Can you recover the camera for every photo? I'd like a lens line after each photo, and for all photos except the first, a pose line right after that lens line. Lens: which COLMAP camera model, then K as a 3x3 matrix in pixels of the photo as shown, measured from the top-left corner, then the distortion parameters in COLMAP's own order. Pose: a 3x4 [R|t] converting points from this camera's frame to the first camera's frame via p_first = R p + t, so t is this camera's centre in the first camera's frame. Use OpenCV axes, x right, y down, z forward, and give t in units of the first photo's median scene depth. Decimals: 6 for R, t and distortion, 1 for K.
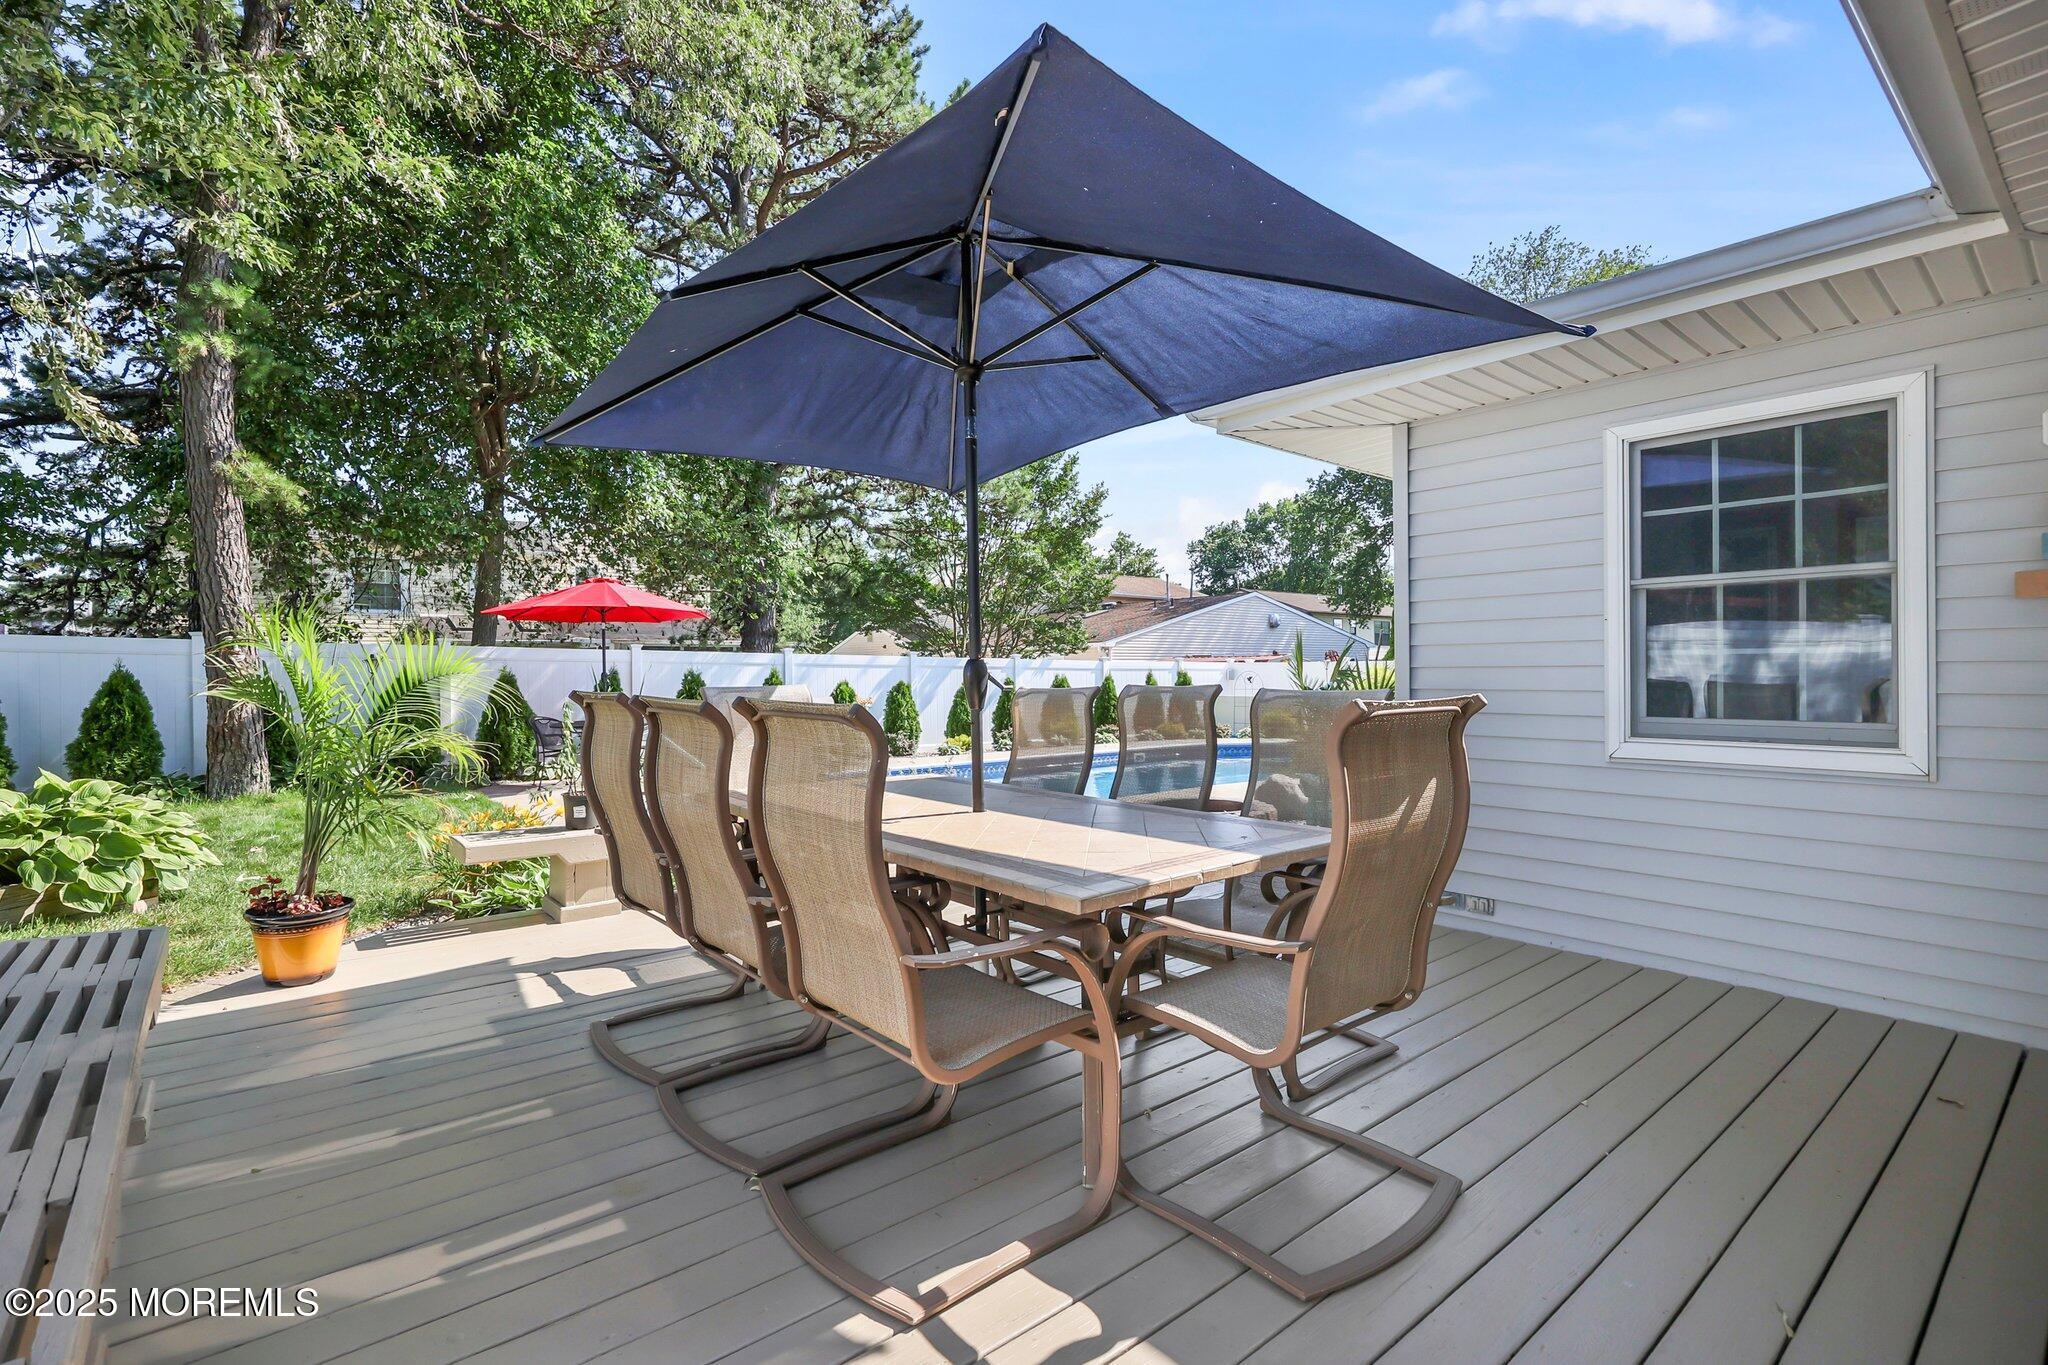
lens RADIAL K [[935.8, 0, 1024.2], [0, 935.8, 697.2], [0, 0, 1]] dist [0.002733, 0.000276]
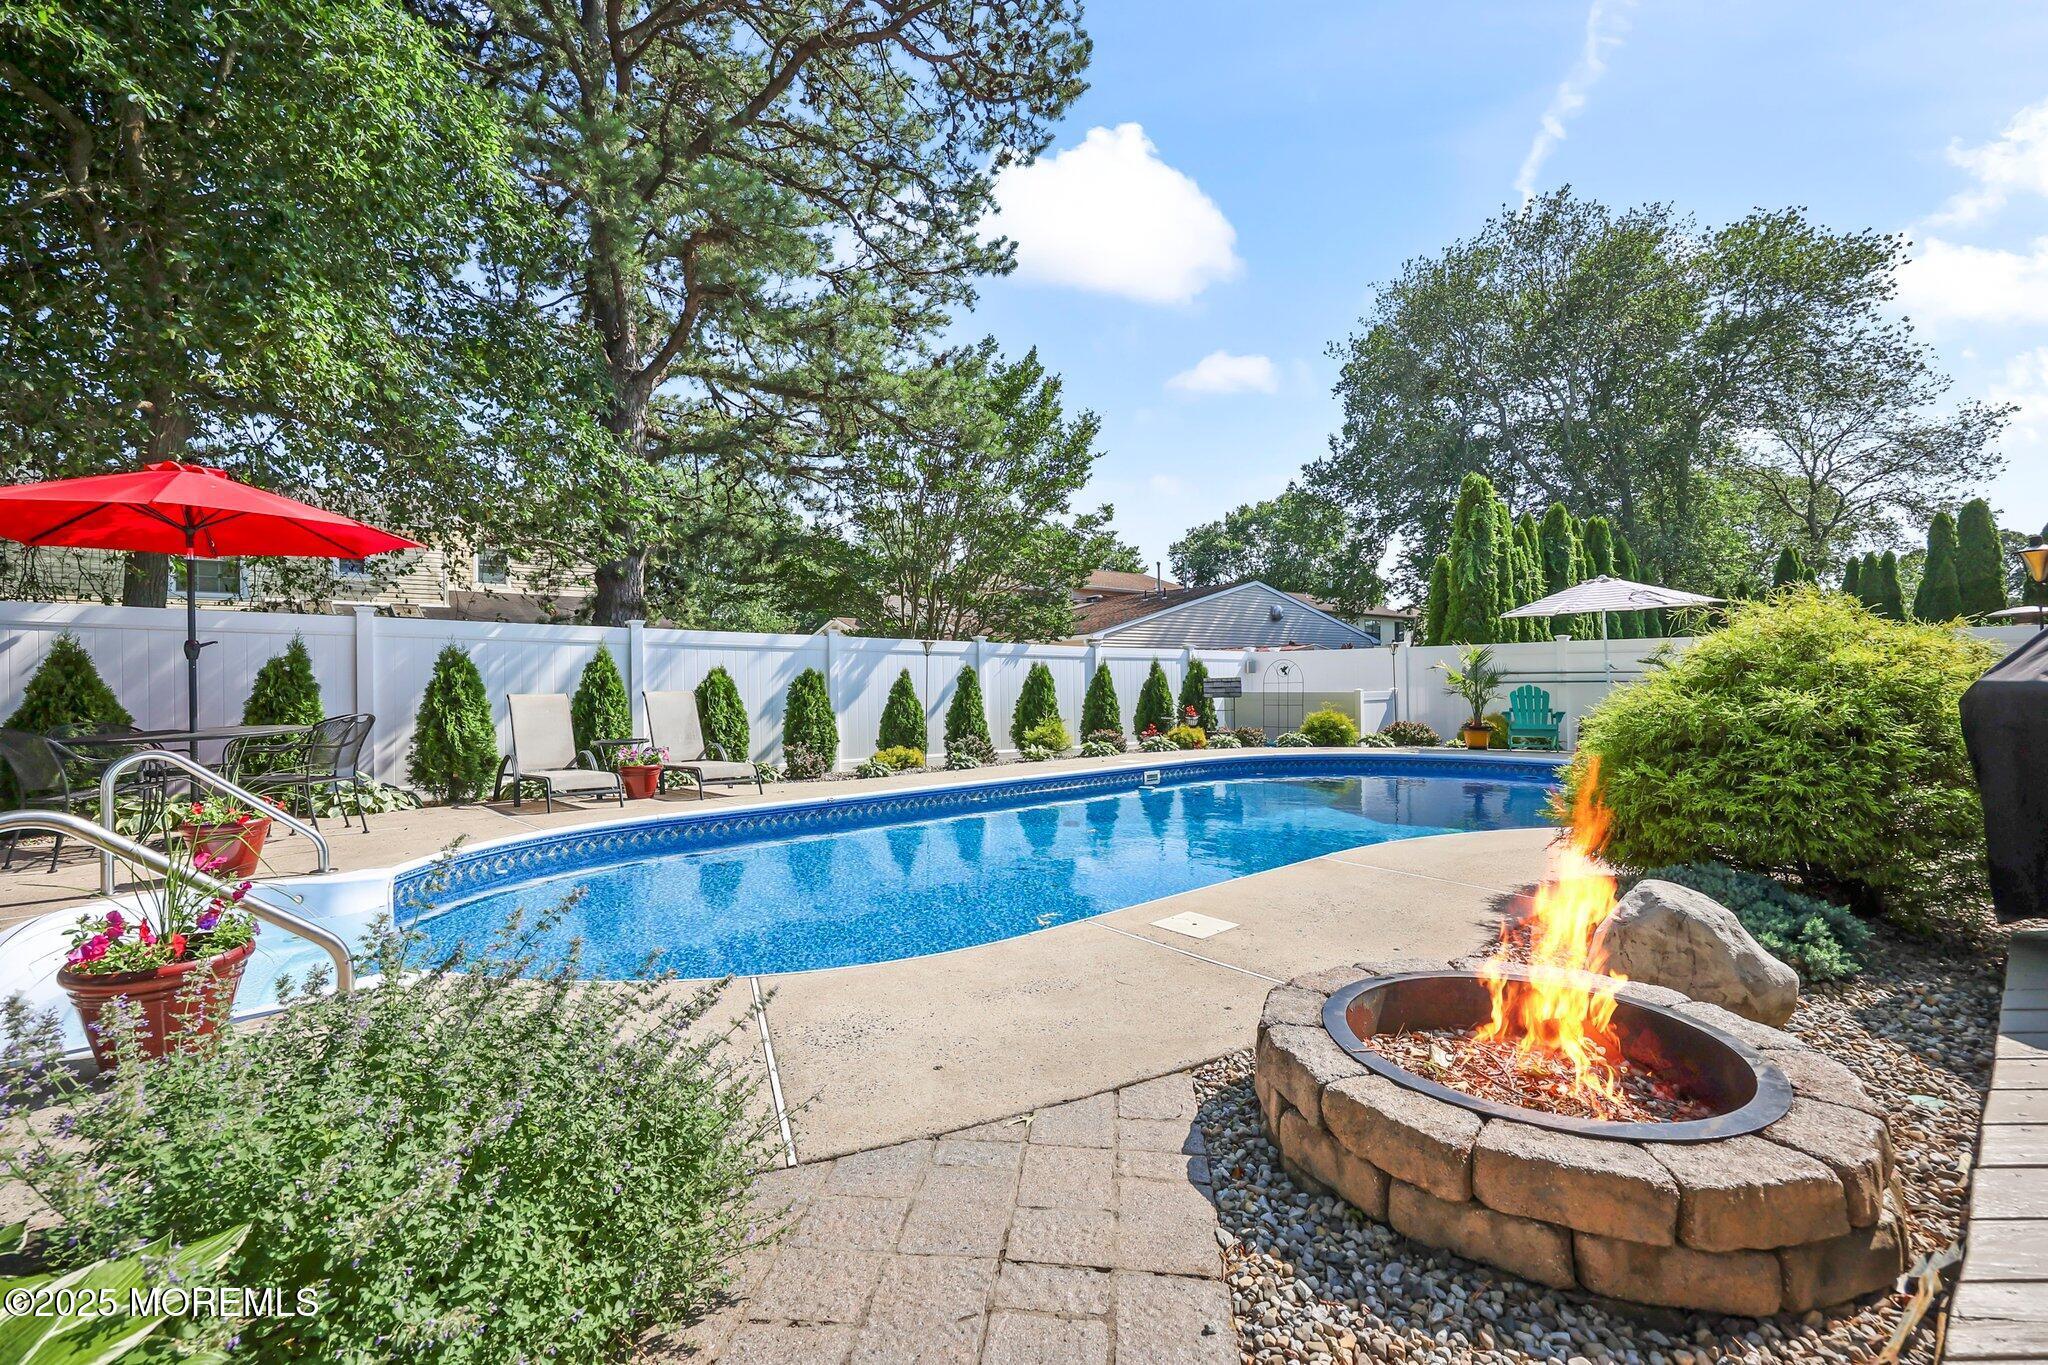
lens RADIAL K [[885.9, 0, 1021.1], [0, 885.9, 686.5], [0, 0, 1]] dist [-0.001163, -0.000009]
pose [[0.999845, -0.004835, 0.016905, 0.010462], [0.005169, 0.999791, -0.019777, 0.006995], [-0.016805, 0.019861, 0.999661, 0.250767]]
